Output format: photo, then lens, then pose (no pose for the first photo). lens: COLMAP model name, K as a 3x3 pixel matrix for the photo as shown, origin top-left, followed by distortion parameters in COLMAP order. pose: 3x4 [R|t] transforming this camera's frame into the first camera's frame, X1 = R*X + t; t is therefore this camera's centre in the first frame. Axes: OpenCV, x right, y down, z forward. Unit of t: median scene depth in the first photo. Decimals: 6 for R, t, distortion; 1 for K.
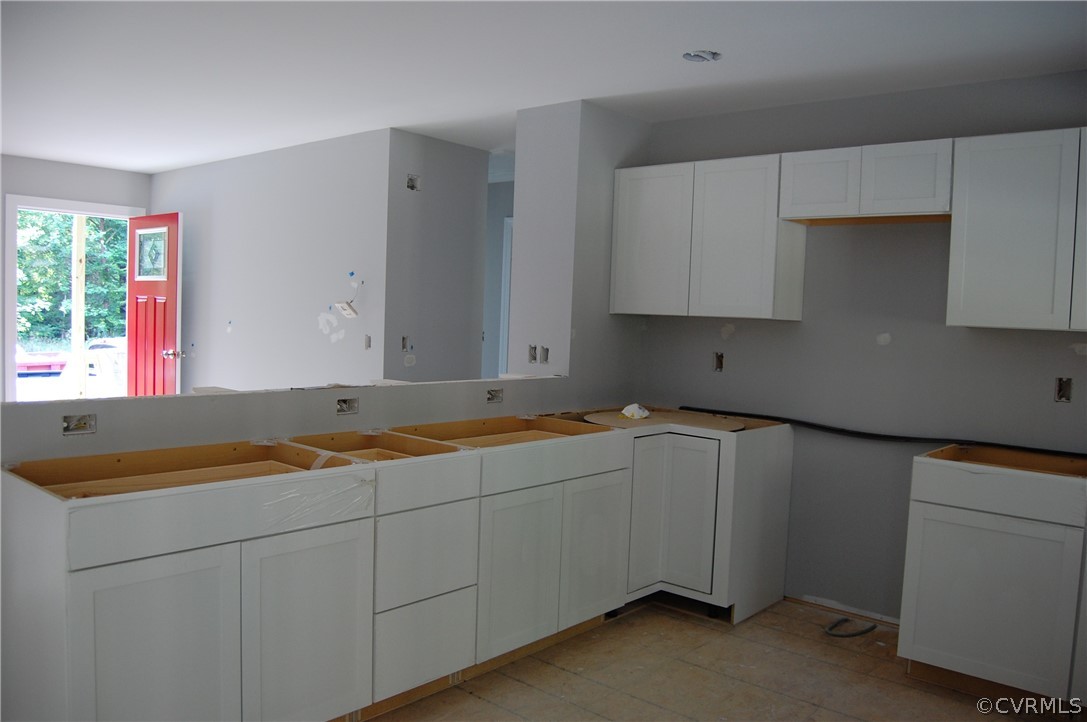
lens RADIAL K [[850.3, 0, 553.5], [0, 850.3, 363.0], [0, 0, 1]] dist [-0.084775, 0.026603]
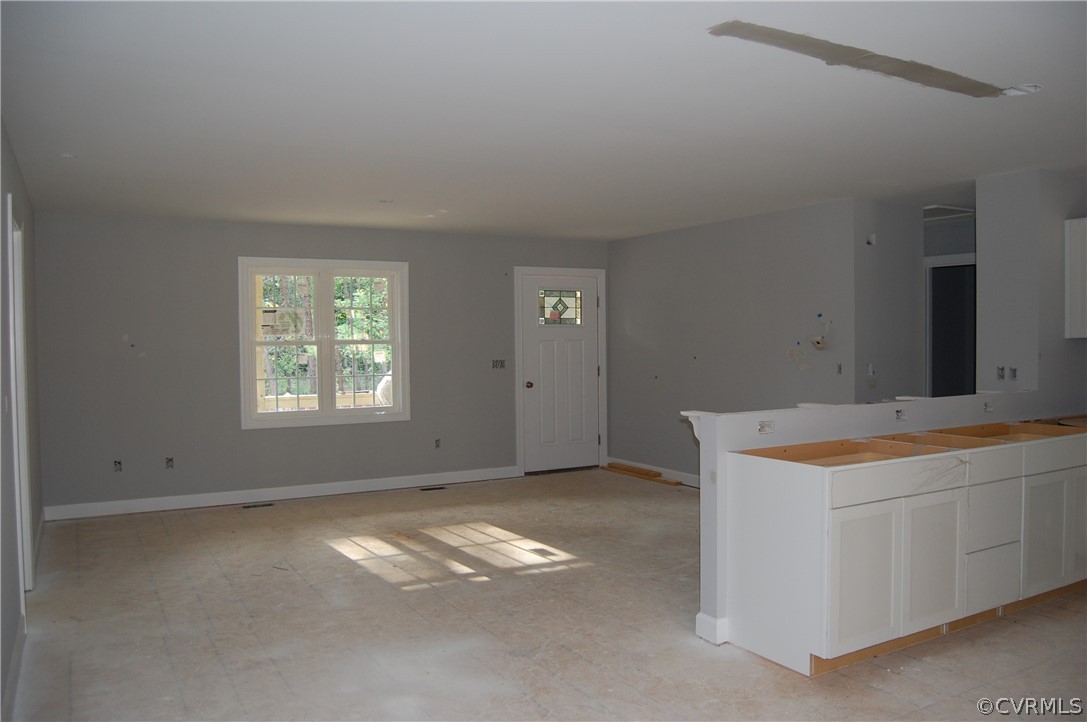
lens RADIAL K [[850.3, 0, 555.1], [0, 850.3, 366.0], [0, 0, 1]] dist [-0.084775, 0.026603]
pose [[0.944454, -0.038069, -0.326431, -0.265628], [0.028129, 0.998987, -0.035117, 0.002700], [0.327437, 0.023985, 0.944569, -0.391362]]
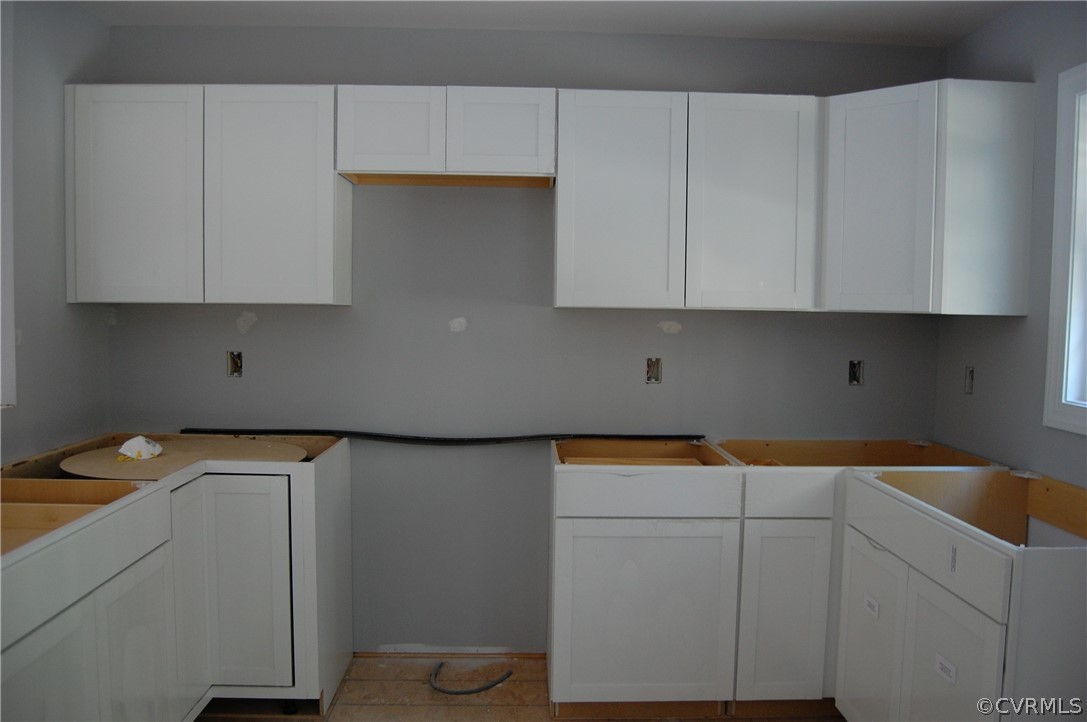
lens RADIAL K [[850.3, 0, 554.1], [0, 850.3, 365.0], [0, 0, 1]] dist [-0.084775, 0.026603]
pose [[0.731644, -0.072960, 0.677771, -0.108225], [0.053771, 0.997335, 0.049315, -0.023658], [-0.679563, 0.000364, 0.733617, 0.298350]]
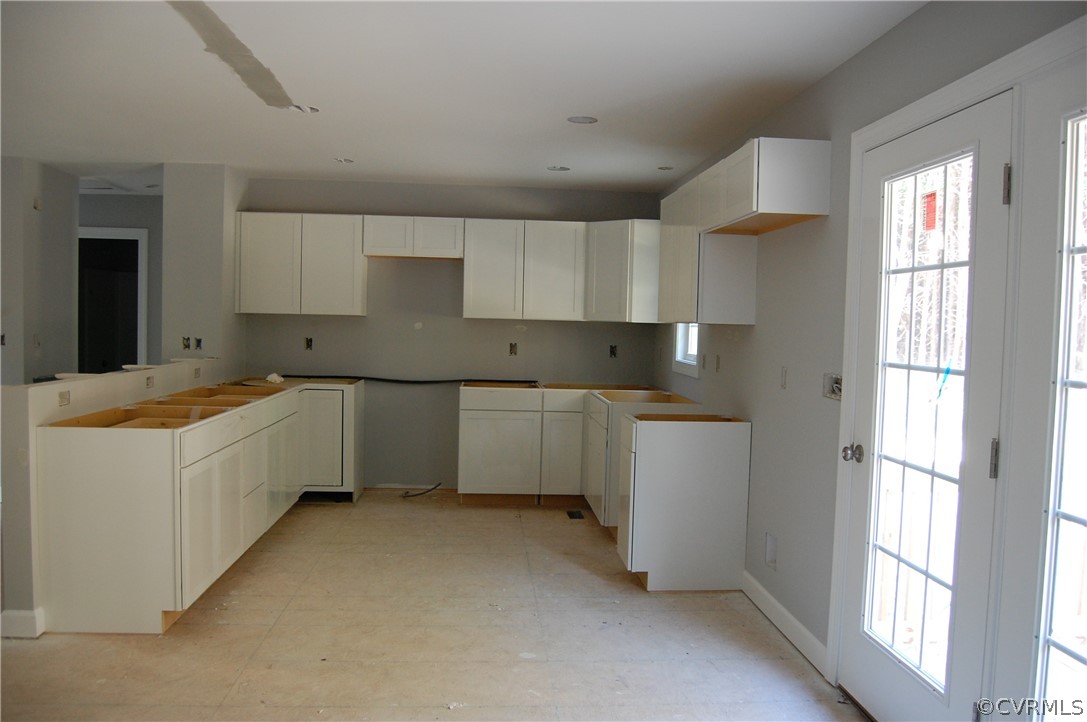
lens RADIAL K [[850.3, 0, 551.4], [0, 850.3, 363.8], [0, 0, 1]] dist [-0.084775, 0.026603]
pose [[0.701304, -0.055429, 0.710704, -0.629519], [0.042685, 0.998449, 0.035750, -0.001213], [-0.711583, 0.005265, 0.702582, -0.403070]]
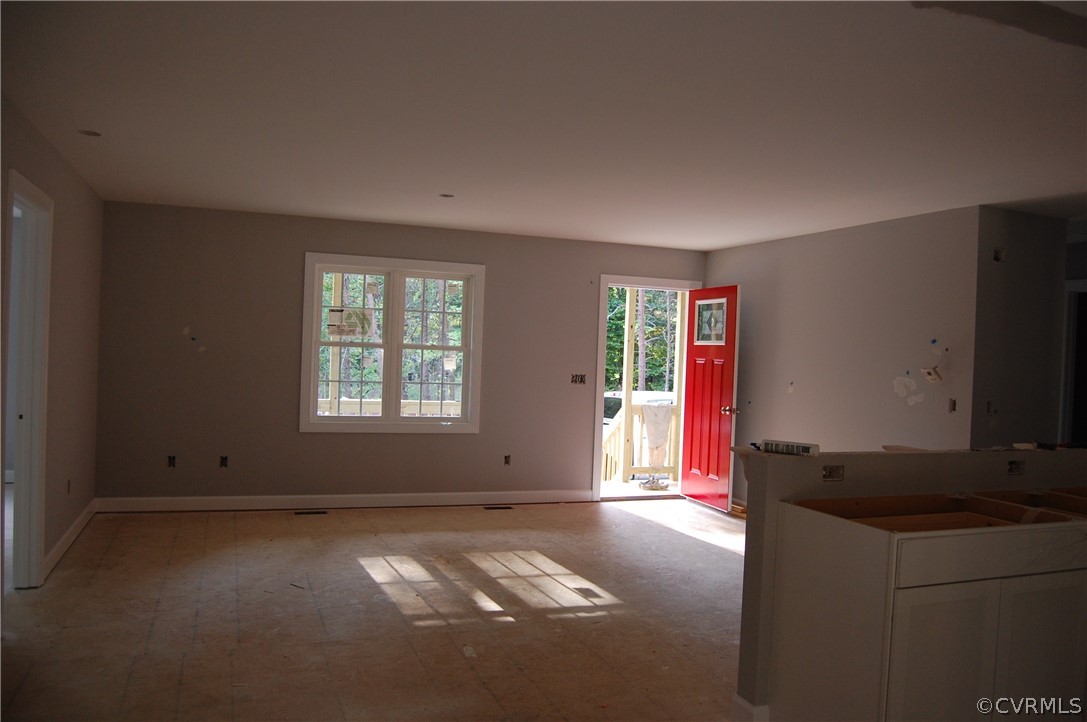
lens RADIAL K [[850.3, 0, 554.3], [0, 850.3, 370.3], [0, 0, 1]] dist [-0.084775, 0.026603]
pose [[0.885358, 0.005997, -0.464872, -0.222618], [-0.031683, 0.998370, -0.047461, -0.004510], [0.463830, 0.056749, 0.884105, -0.205179]]
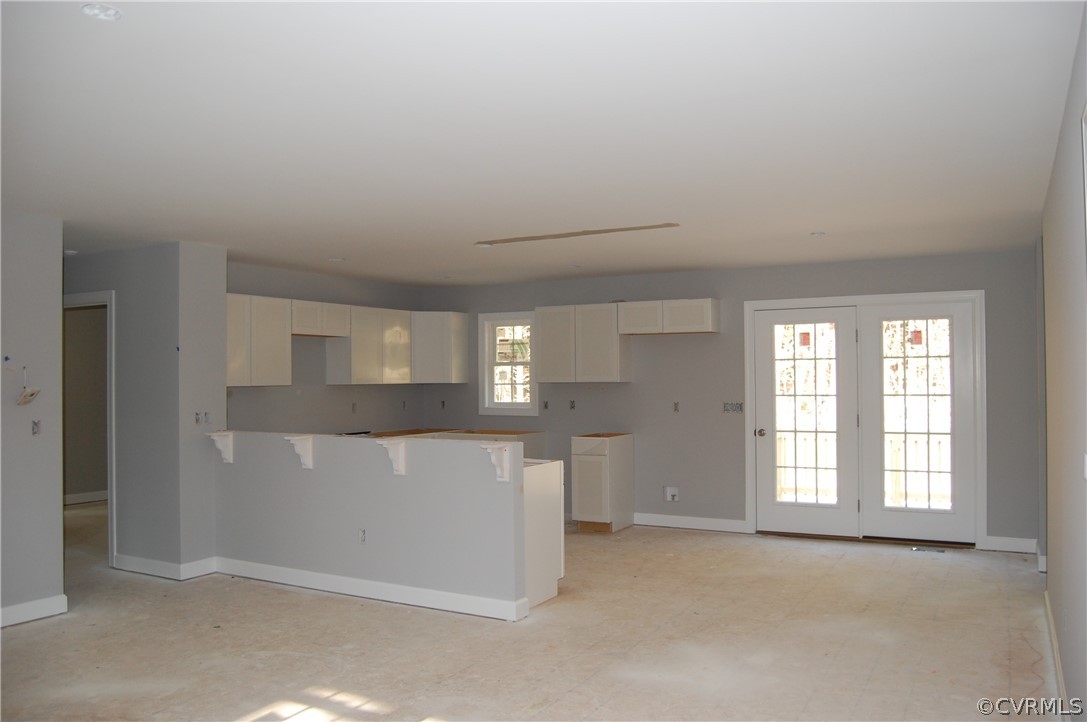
lens RADIAL K [[850.3, 0, 559.4], [0, 850.3, 367.6], [0, 0, 1]] dist [-0.084775, 0.026603]
pose [[-0.217376, -0.025933, 0.975743, -1.649367], [0.055853, 0.997679, 0.038958, -0.126112], [-0.974489, 0.062966, -0.215423, 0.781749]]
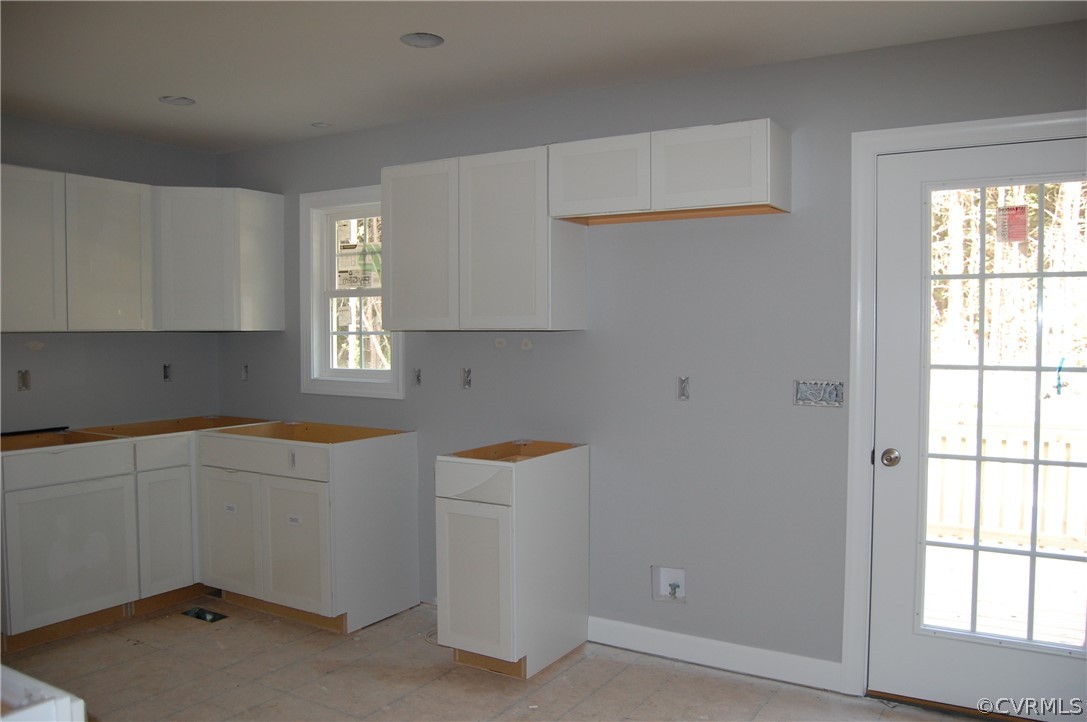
lens RADIAL K [[850.3, 0, 557.2], [0, 850.3, 368.2], [0, 0, 1]] dist [-0.084775, 0.026603]
pose [[-0.171330, -0.085624, 0.981486, -0.584651], [0.051739, 0.994060, 0.095753, -0.050220], [-0.983854, 0.067187, -0.165882, 0.356616]]
